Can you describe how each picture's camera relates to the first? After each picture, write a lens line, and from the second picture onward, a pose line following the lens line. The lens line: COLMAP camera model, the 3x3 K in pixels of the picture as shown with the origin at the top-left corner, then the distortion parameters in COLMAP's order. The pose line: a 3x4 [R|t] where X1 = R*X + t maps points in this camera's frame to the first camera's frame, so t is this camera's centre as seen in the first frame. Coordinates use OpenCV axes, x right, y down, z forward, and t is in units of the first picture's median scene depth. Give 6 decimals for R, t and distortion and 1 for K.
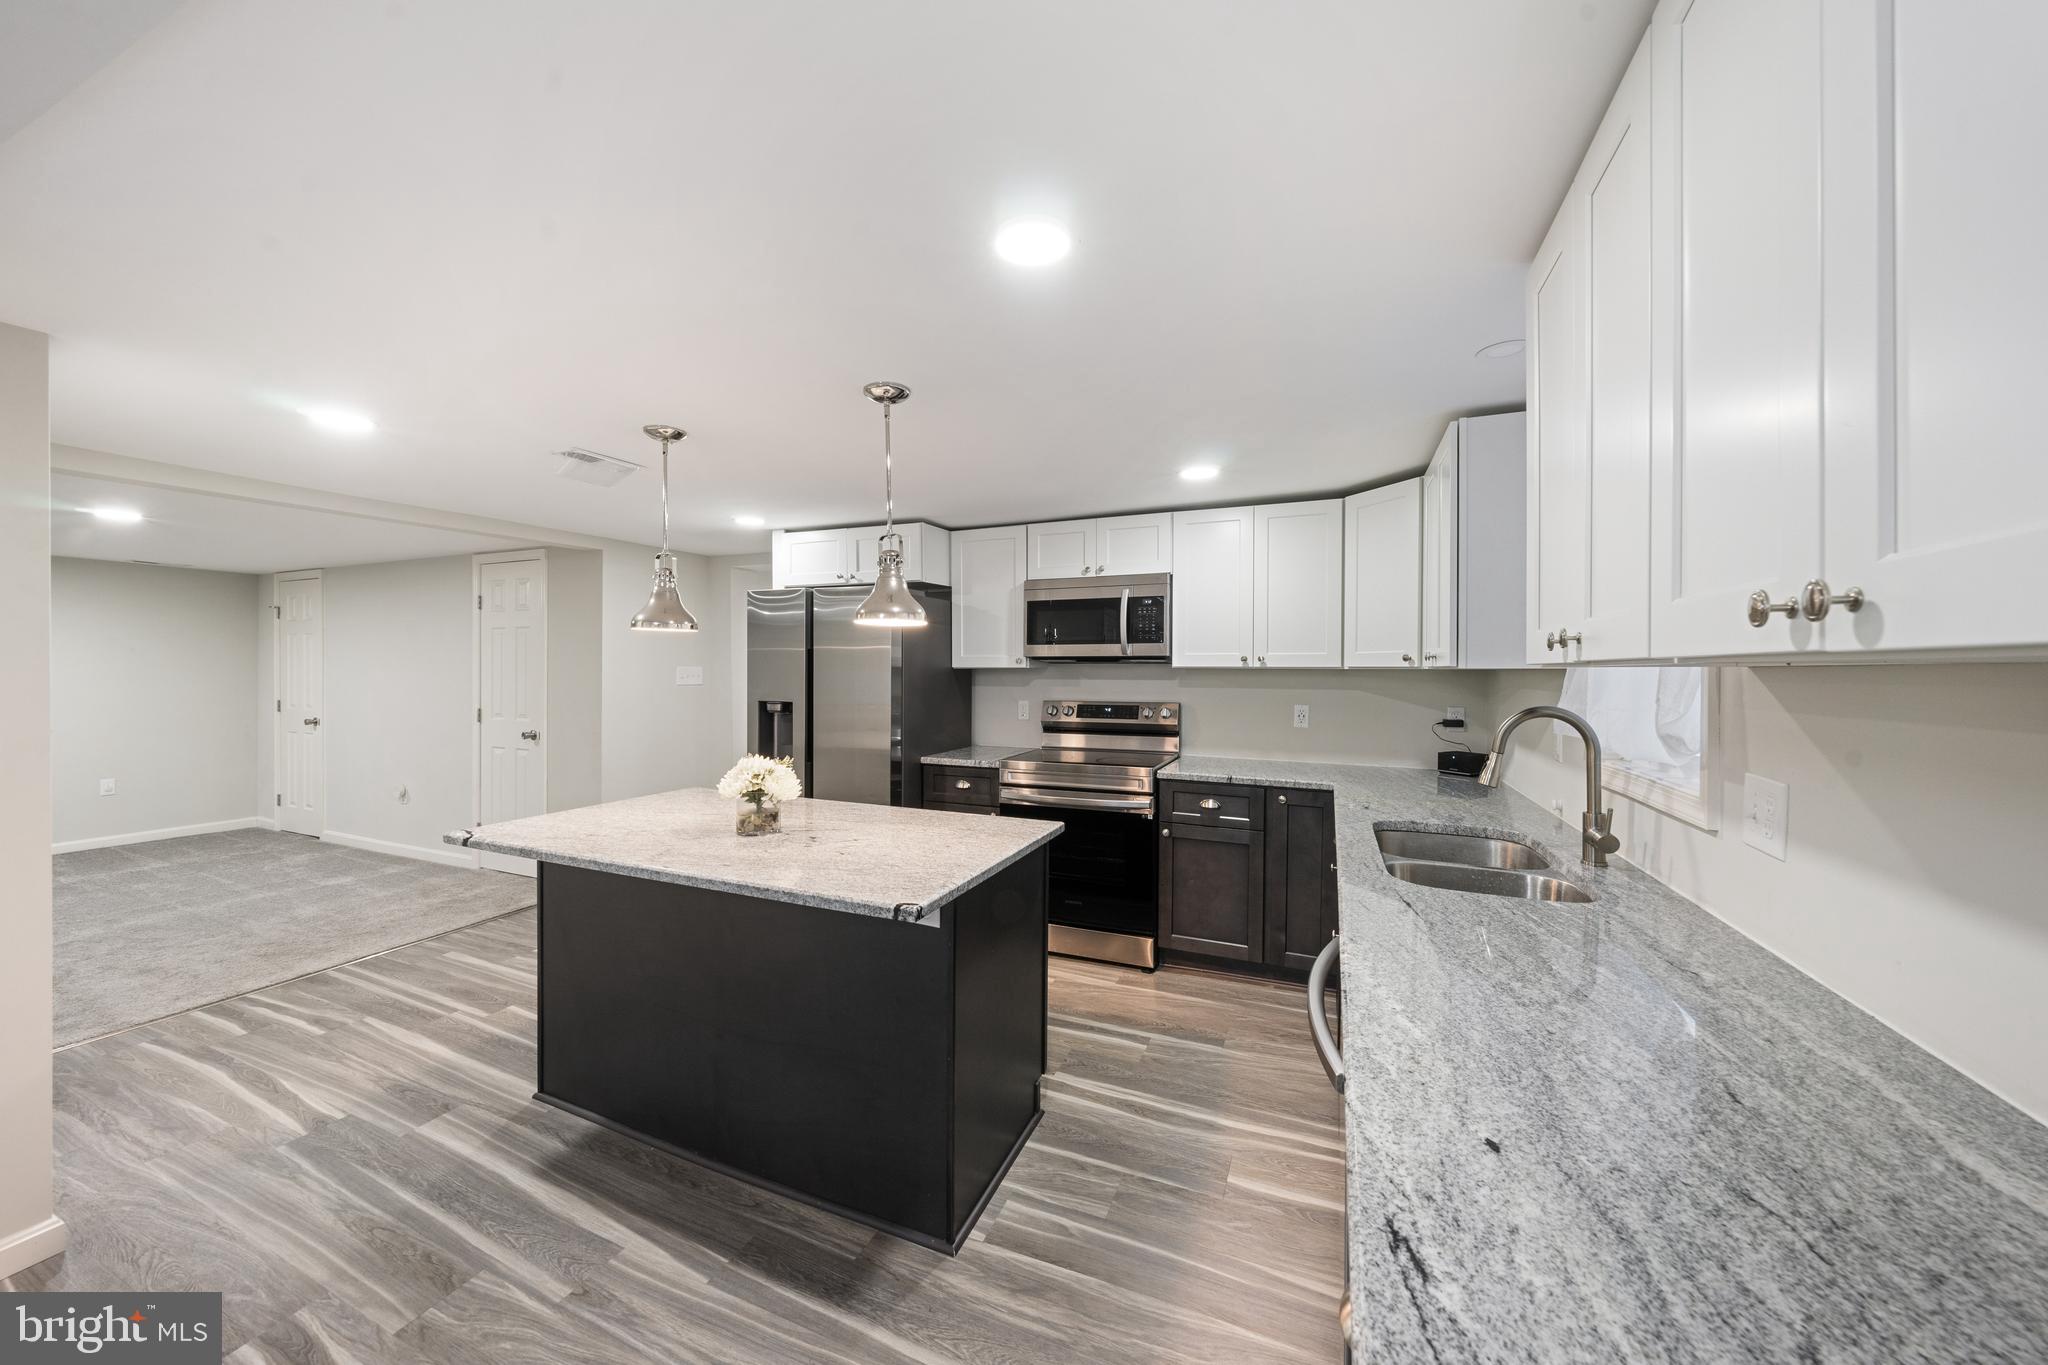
lens RADIAL K [[705.6, 0, 1028.6], [0, 705.6, 680.4], [0, 0, 1]] dist [-0.003654, 0.000233]
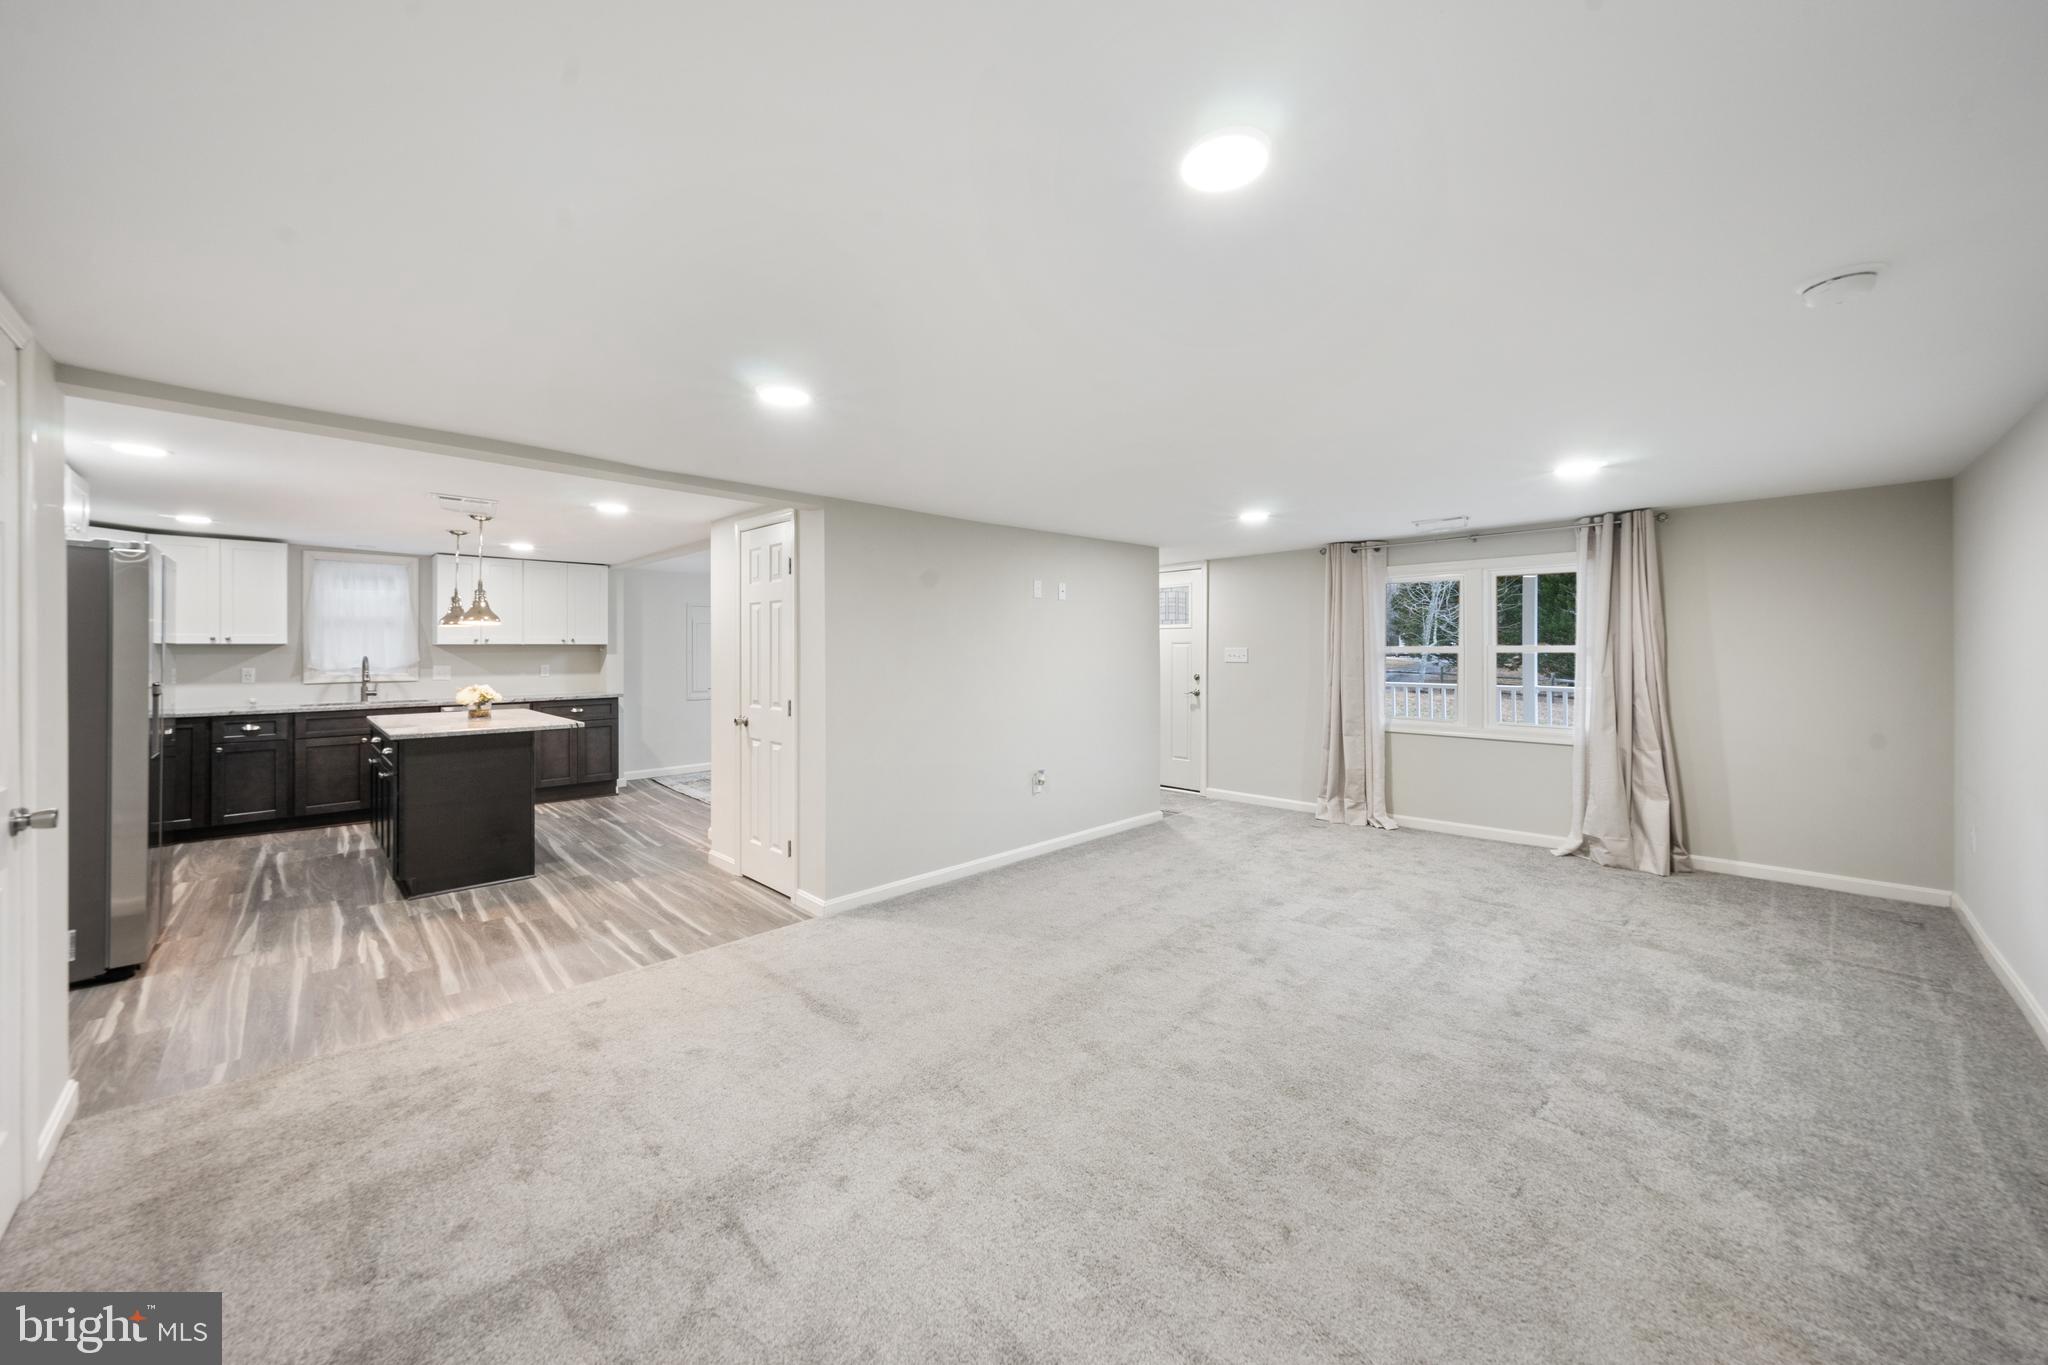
lens RADIAL K [[705.6, 0, 1063.3], [0, 705.6, 649.2], [0, 0, 1]] dist [-0.003654, 0.000233]
pose [[-0.941664, -0.002801, 0.336544, -2.480675], [-0.000127, 0.999968, 0.007968, -0.021903], [-0.336556, 0.007461, -0.941634, 2.144597]]
